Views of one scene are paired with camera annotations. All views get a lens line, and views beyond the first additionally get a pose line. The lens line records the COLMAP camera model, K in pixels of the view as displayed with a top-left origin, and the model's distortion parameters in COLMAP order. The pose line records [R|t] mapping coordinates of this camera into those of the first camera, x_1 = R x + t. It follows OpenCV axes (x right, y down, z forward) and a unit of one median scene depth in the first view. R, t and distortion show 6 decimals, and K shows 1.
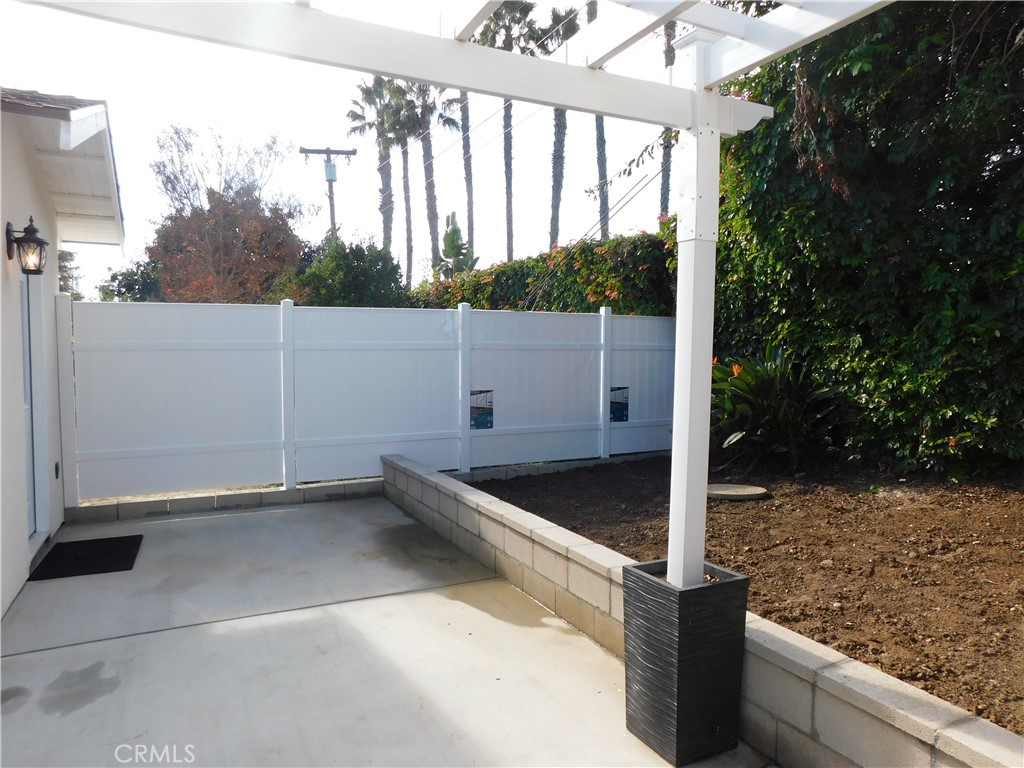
lens RADIAL K [[686.4, 0, 514.4], [0, 686.4, 378.3], [0, 0, 1]] dist [-0.052212, 0.055025]
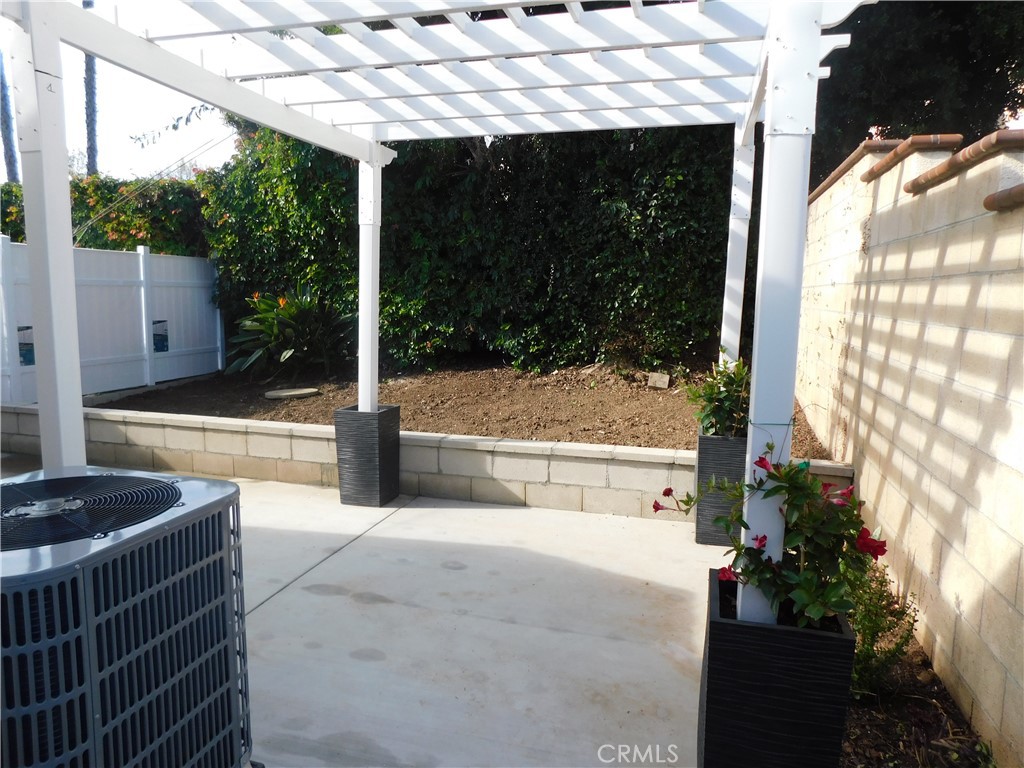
lens RADIAL K [[686.4, 0, 514.4], [0, 686.4, 378.3], [0, 0, 1]] dist [-0.052212, 0.055025]
pose [[0.688699, -0.088532, 0.719622, -0.349867], [0.024215, 0.994772, 0.099209, 0.015171], [-0.724643, -0.050900, 0.687242, -0.235239]]
